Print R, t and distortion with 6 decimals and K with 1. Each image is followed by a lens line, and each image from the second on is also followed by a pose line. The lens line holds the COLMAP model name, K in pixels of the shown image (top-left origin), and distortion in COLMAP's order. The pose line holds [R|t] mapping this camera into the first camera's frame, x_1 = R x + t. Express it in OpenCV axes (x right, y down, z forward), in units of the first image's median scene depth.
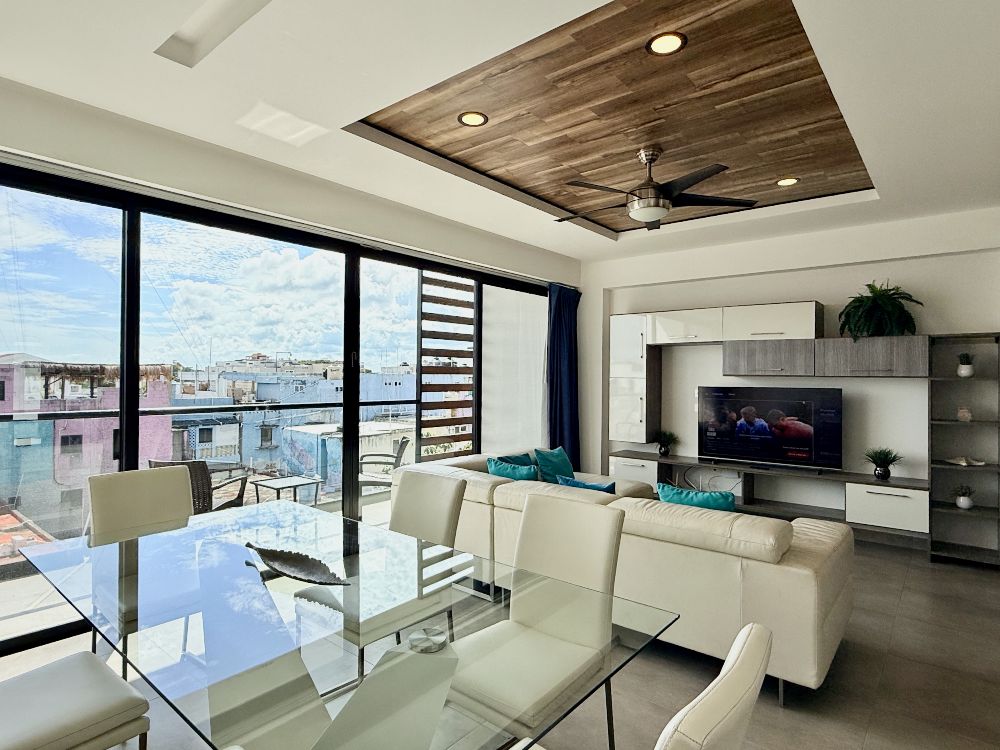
lens RADIAL K [[539.0, 0, 501.0], [0, 539.0, 374.1], [0, 0, 1]] dist [-0.000383, 0.001925]
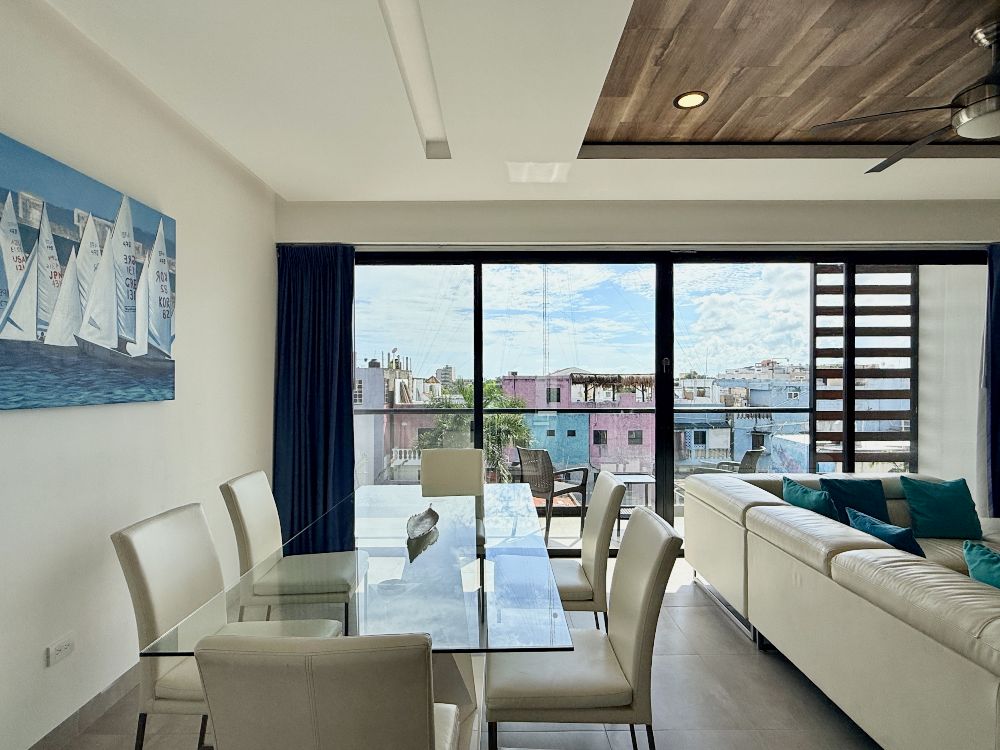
lens RADIAL K [[539.0, 0, 519.6], [0, 539.0, 386.5], [0, 0, 1]] dist [-0.000383, 0.001925]
pose [[0.656407, -0.003829, -0.754397, 0.193760], [0.012070, 0.999912, 0.005427, 0.002729], [0.754310, -0.012668, 0.656396, 0.074251]]
